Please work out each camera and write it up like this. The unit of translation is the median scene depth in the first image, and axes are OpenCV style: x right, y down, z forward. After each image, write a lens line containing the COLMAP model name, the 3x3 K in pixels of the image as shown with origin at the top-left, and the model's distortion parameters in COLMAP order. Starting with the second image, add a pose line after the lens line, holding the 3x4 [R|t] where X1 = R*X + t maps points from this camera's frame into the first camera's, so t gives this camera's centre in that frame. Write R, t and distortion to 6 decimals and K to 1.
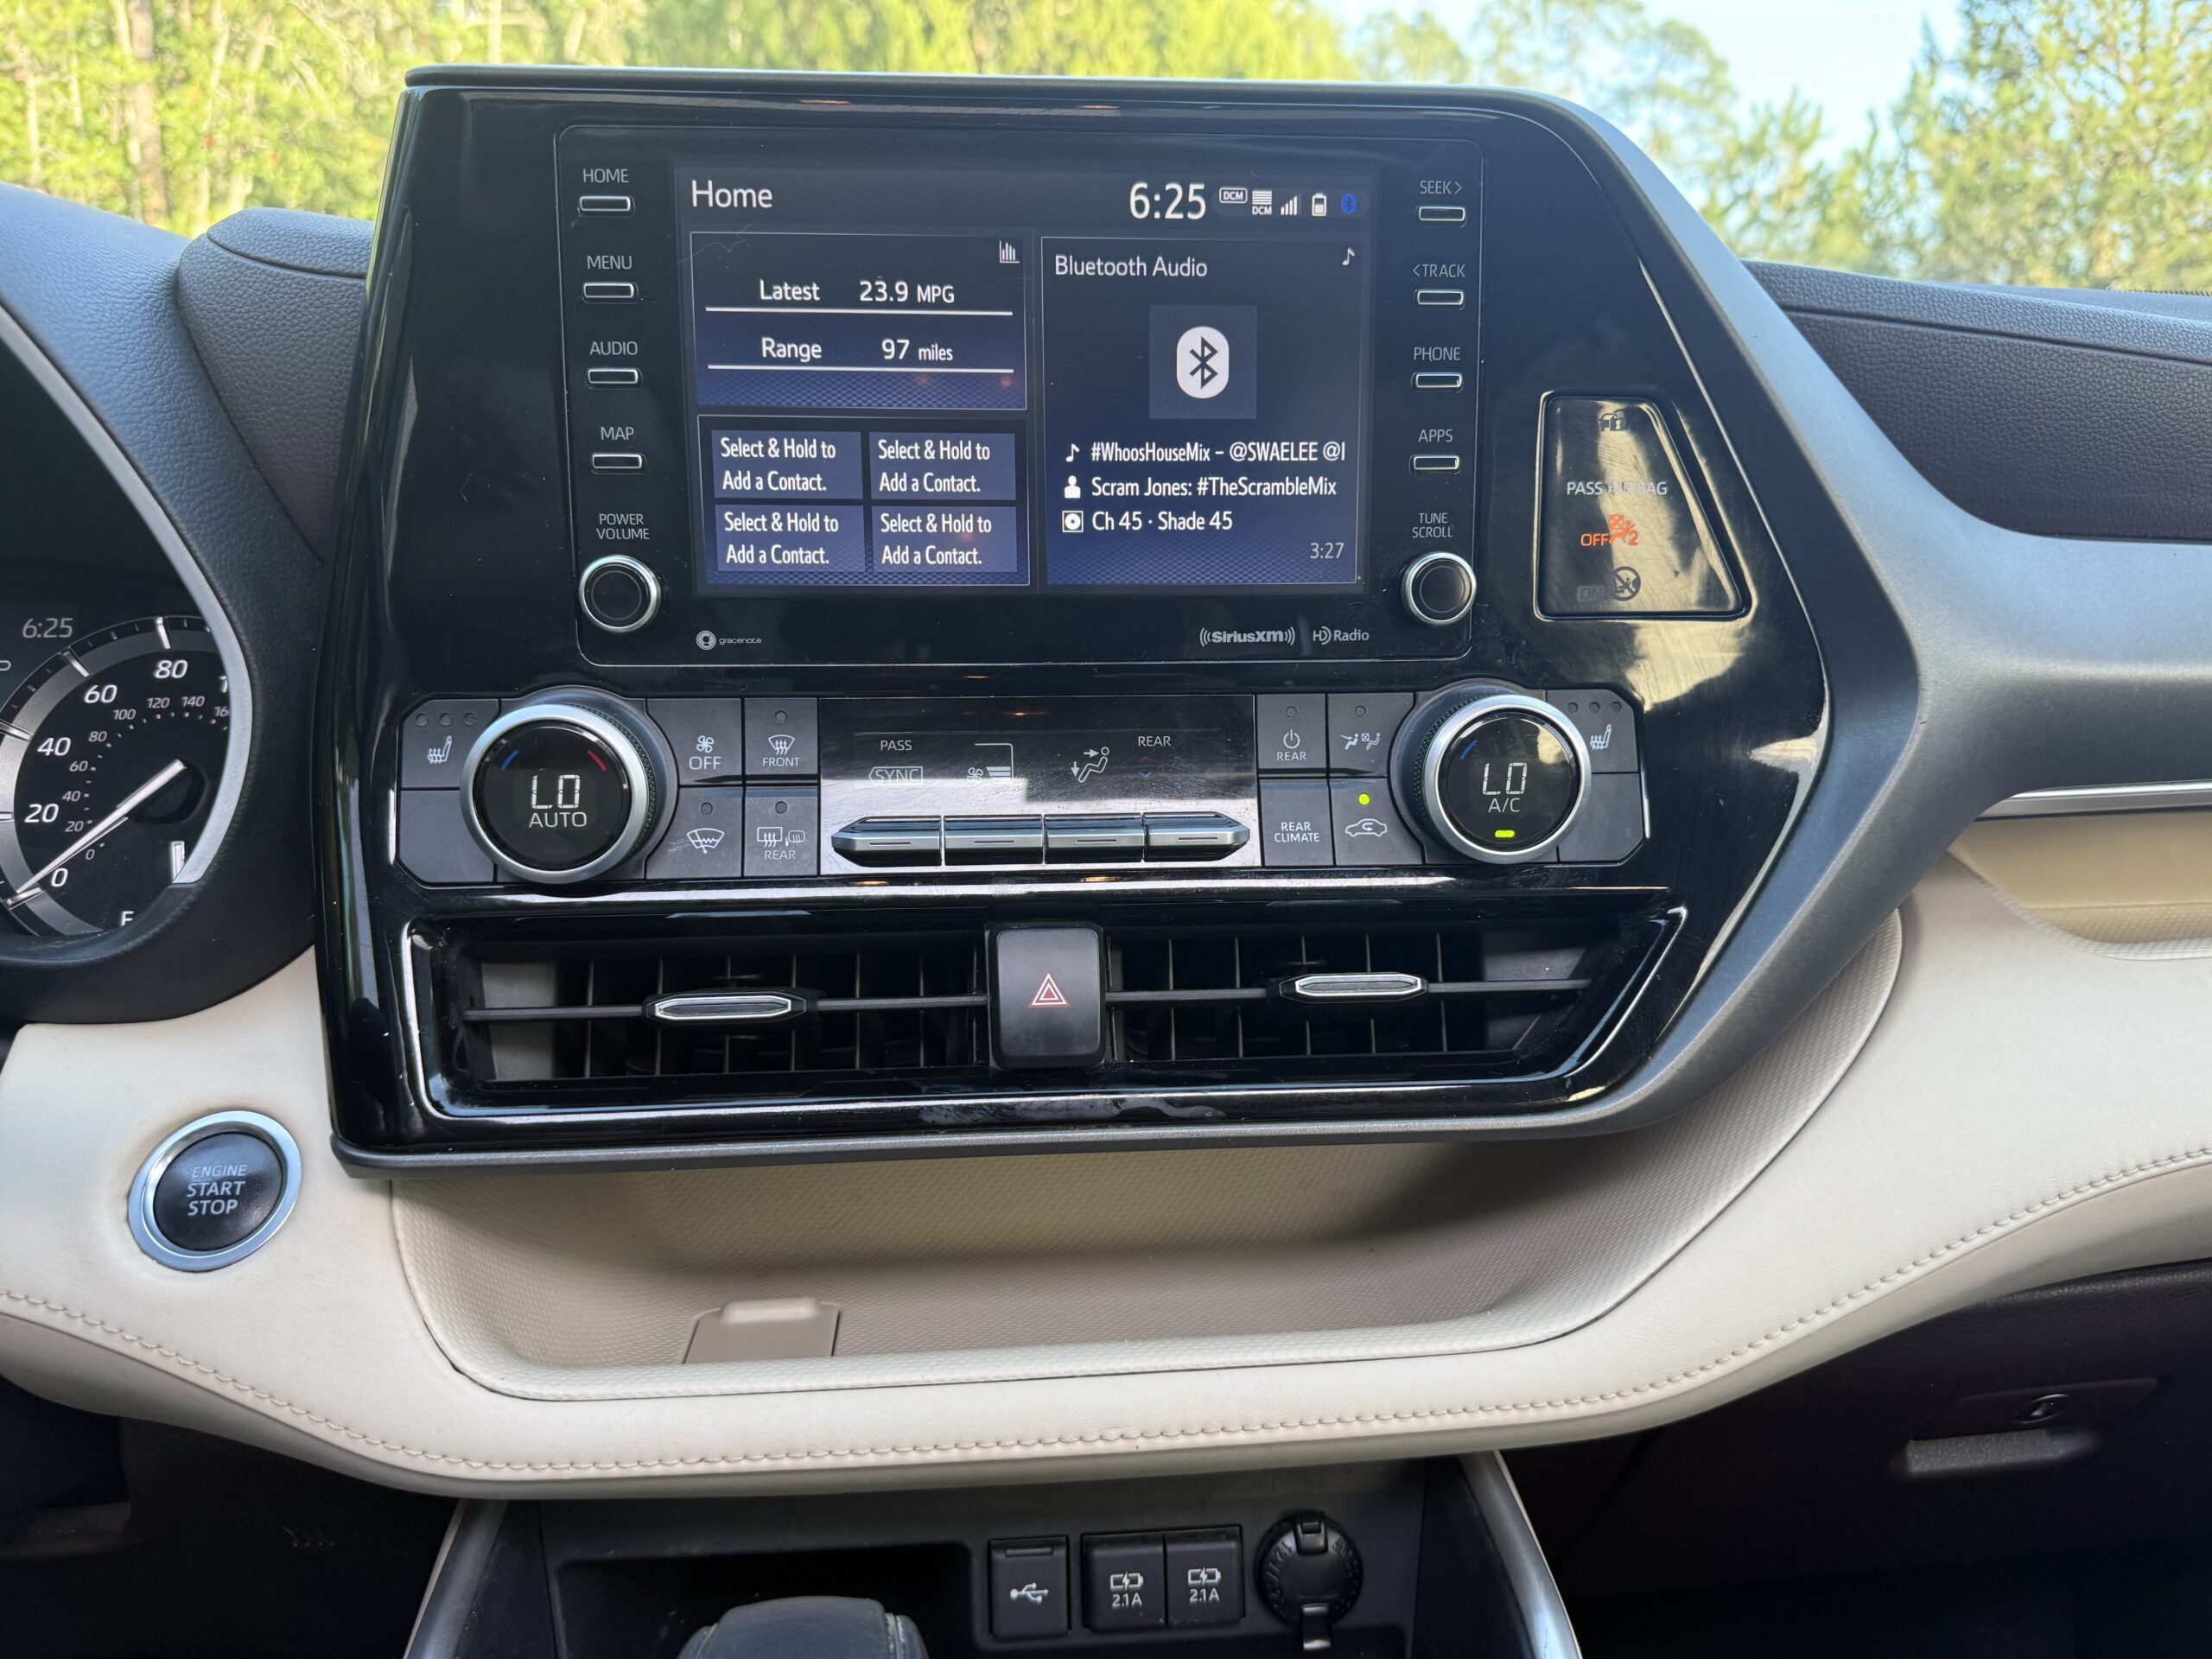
lens RADIAL K [[1553.9, 0, 1112.8], [0, 1553.9, 842.4], [0, 0, 1]] dist [0.103130, -0.160741]
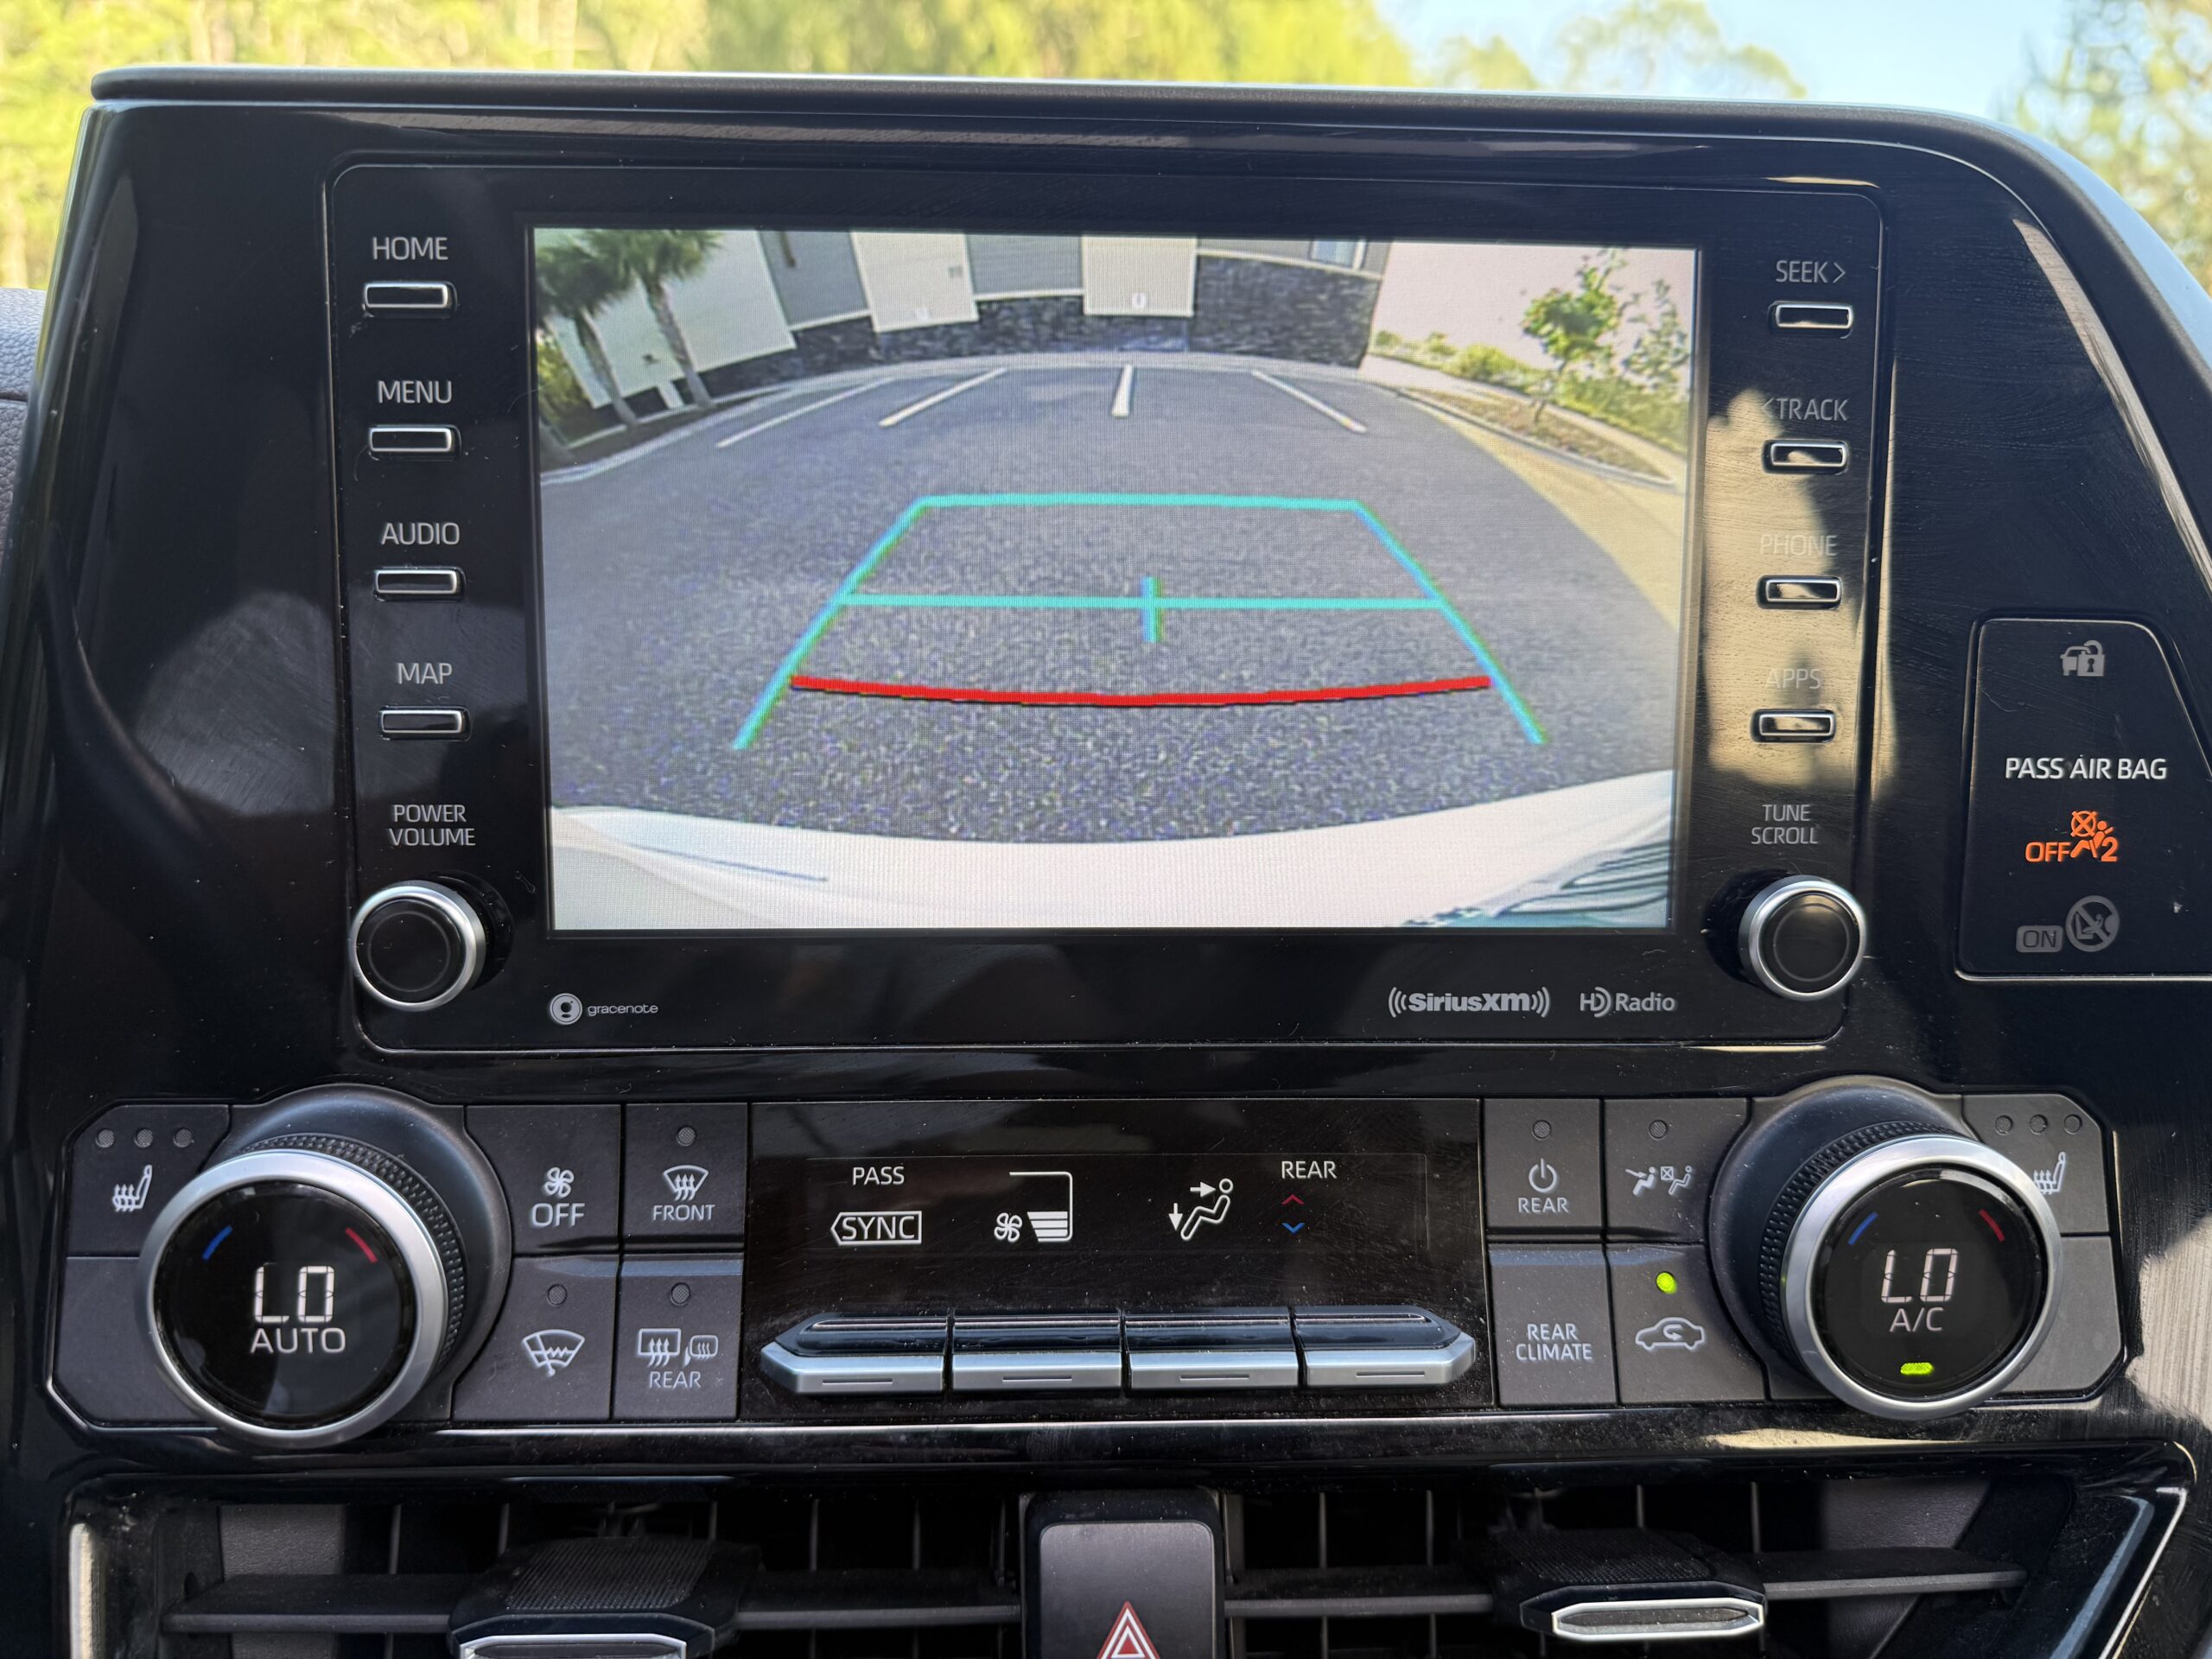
lens RADIAL K [[1554.6, 0, 1086.3], [0, 1554.6, 829.8], [0, 0, 1]] dist [0.162900, -0.410138]
pose [[0.999124, 0.017039, -0.038209, -0.038637], [-0.017797, 0.999650, -0.019584, -0.186540], [0.037862, 0.020247, 0.999078, 0.399250]]
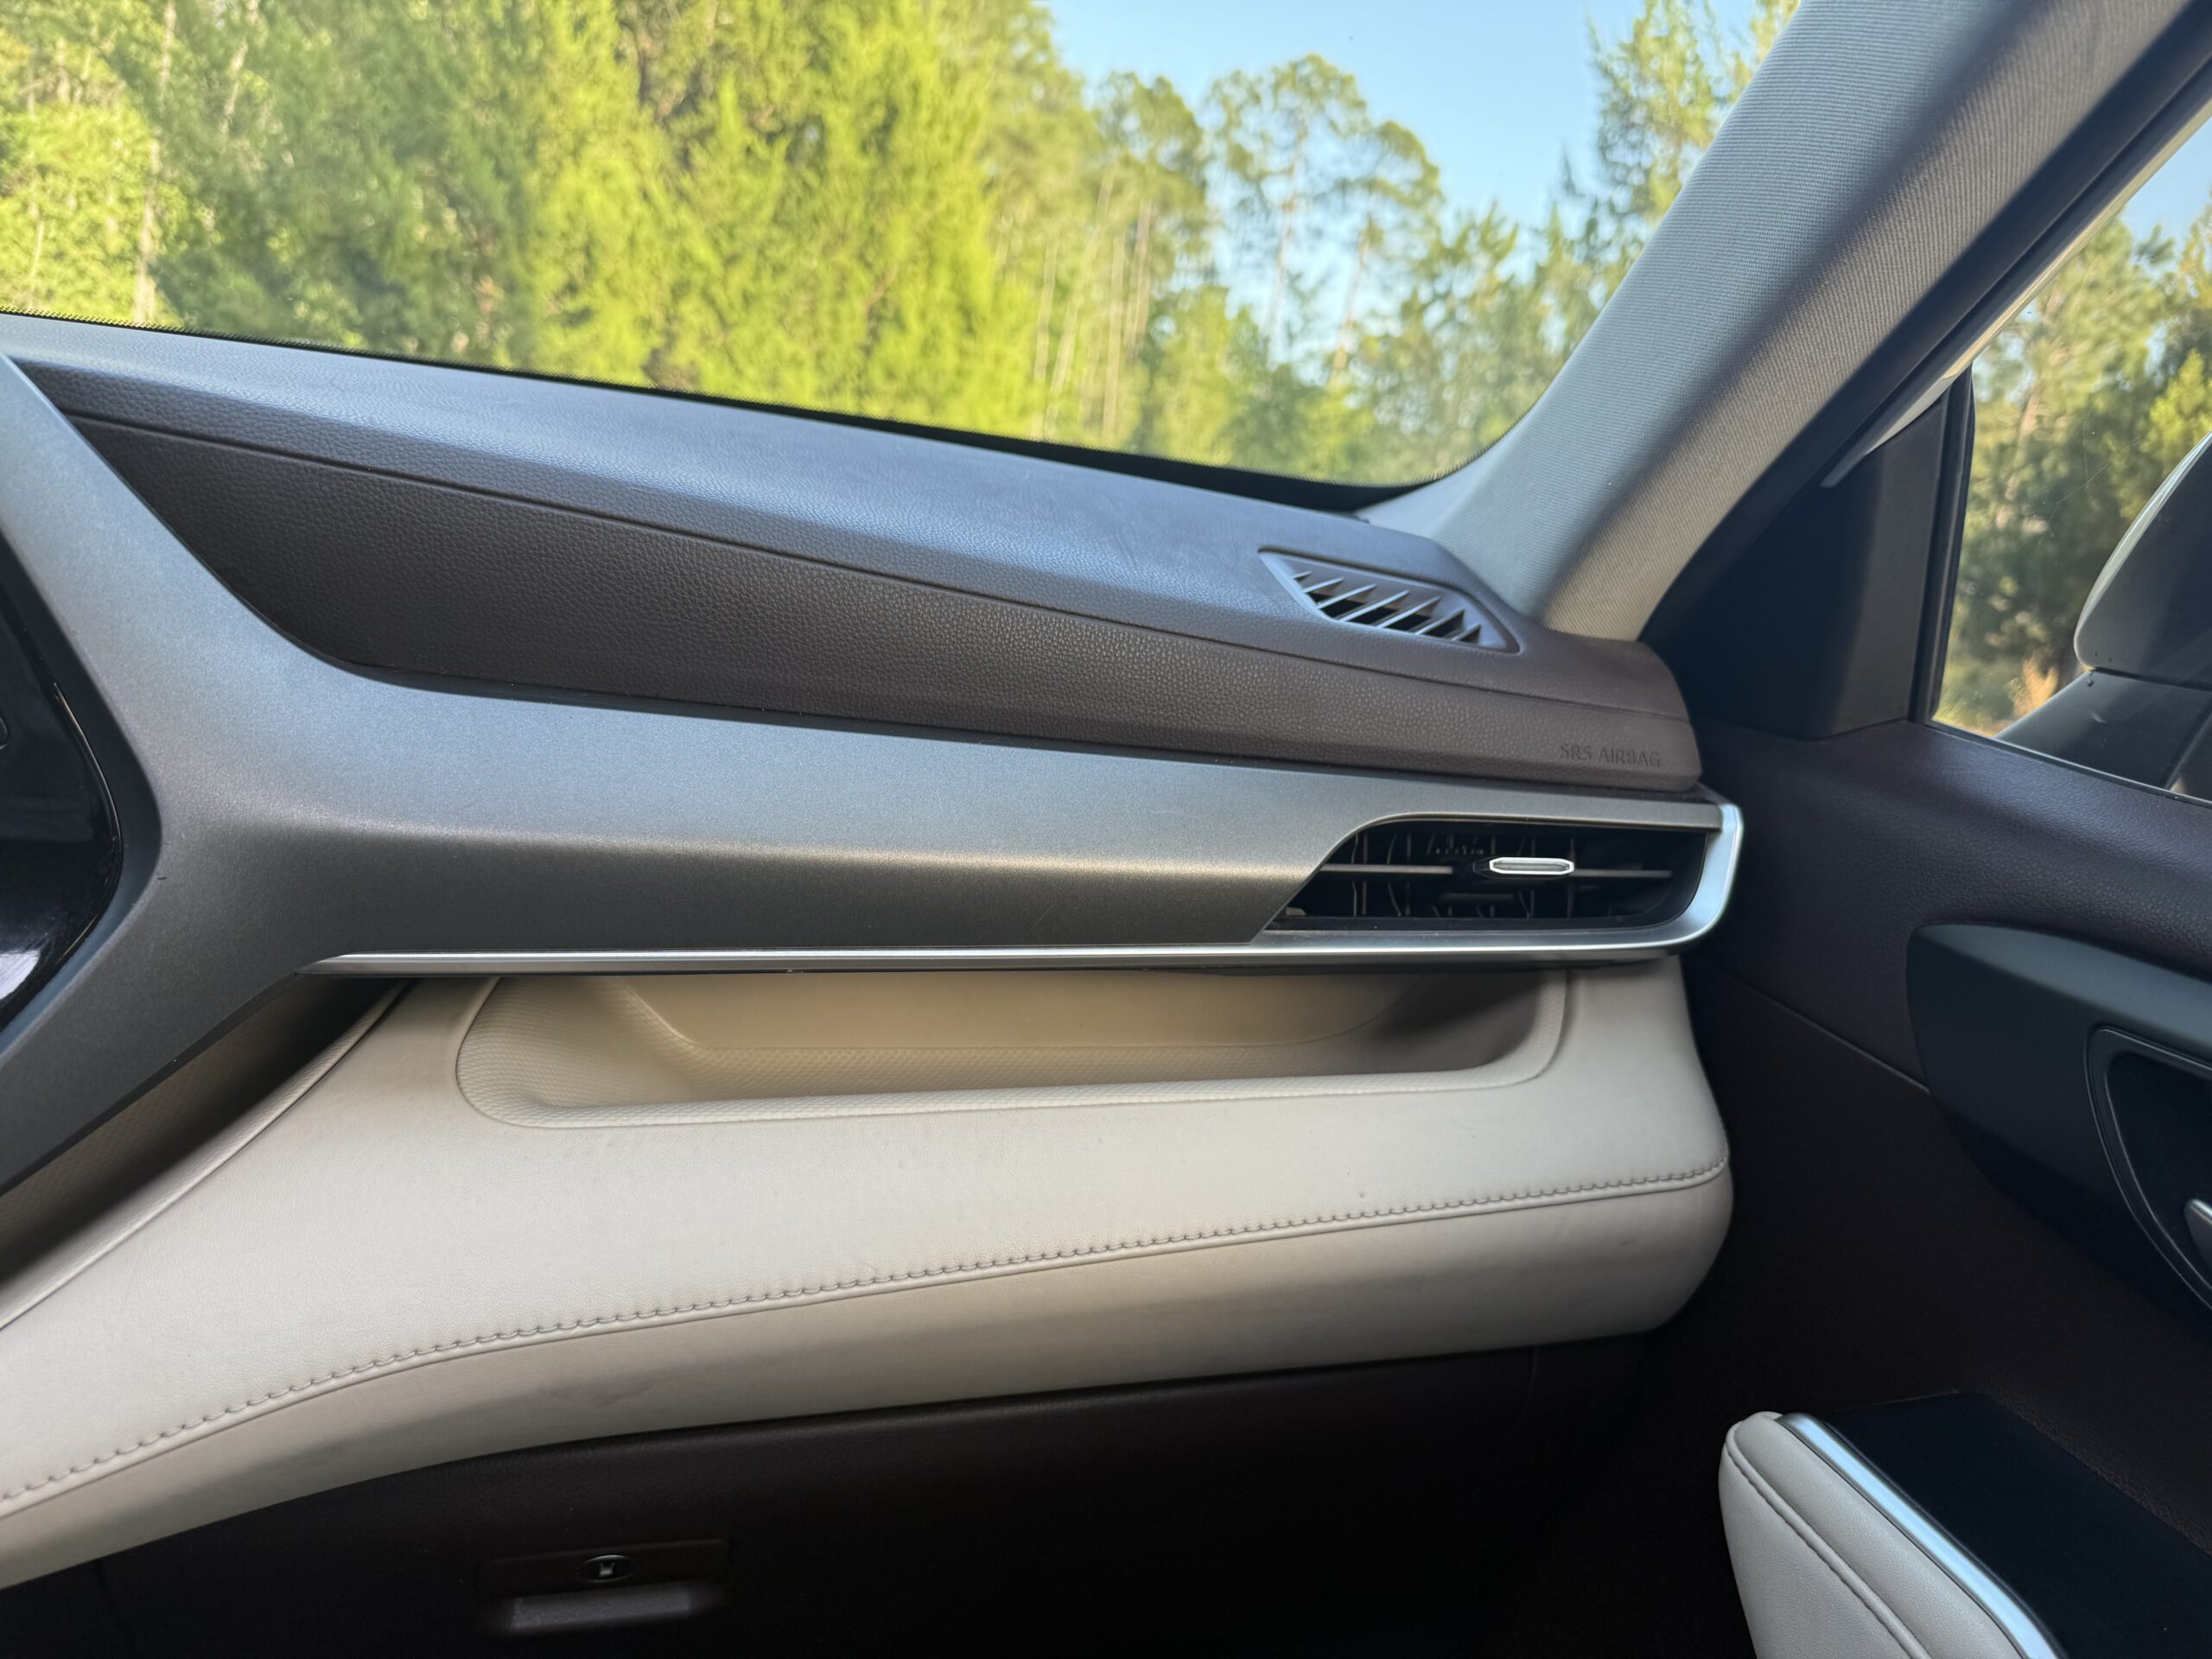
lens RADIAL K [[1595.8, 0, 1095.2], [0, 1595.8, 838.4], [0, 0, 1]] dist [0.003535, -0.026749]
pose [[0.981422, 0.068277, 0.179304, 0.910476], [-0.063937, 0.997506, -0.029882, -0.106362], [-0.180897, 0.017863, 0.983340, -0.048582]]
